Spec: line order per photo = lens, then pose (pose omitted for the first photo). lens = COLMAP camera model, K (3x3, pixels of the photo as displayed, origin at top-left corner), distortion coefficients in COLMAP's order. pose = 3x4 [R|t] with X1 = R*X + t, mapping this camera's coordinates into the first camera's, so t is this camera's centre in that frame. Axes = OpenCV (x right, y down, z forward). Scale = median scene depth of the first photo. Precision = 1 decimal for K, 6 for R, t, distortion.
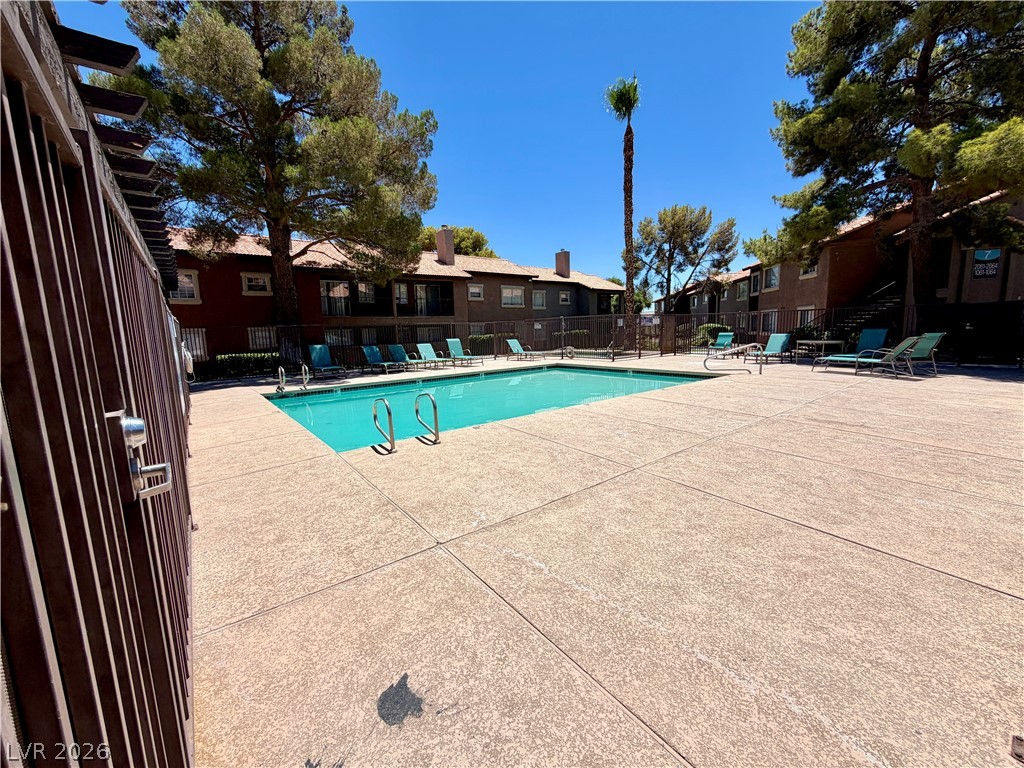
lens RADIAL K [[408.9, 0, 510.1], [0, 408.9, 384.0], [0, 0, 1]] dist [0.000185, 0.000094]
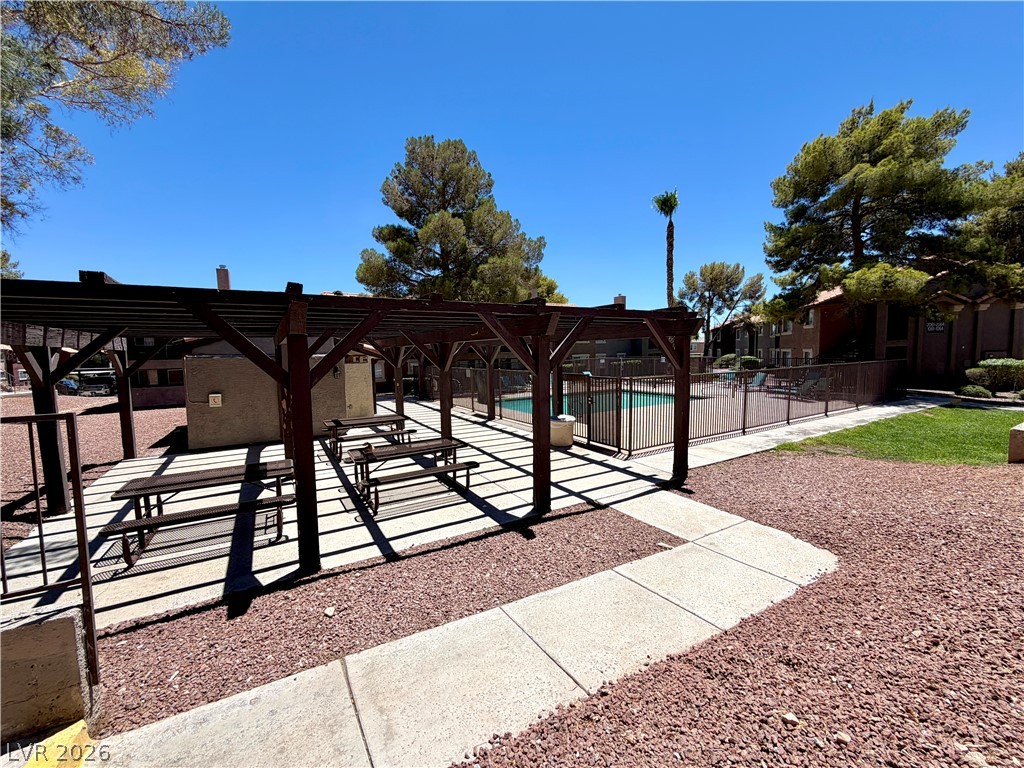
lens RADIAL K [[408.9, 0, 510.1], [0, 408.9, 384.0], [0, 0, 1]] dist [0.000185, 0.000094]
pose [[0.991572, 0.018207, -0.128271, -0.046940], [-0.024340, 0.998626, -0.046408, 0.007948], [0.127250, 0.049139, 0.990653, -0.304048]]
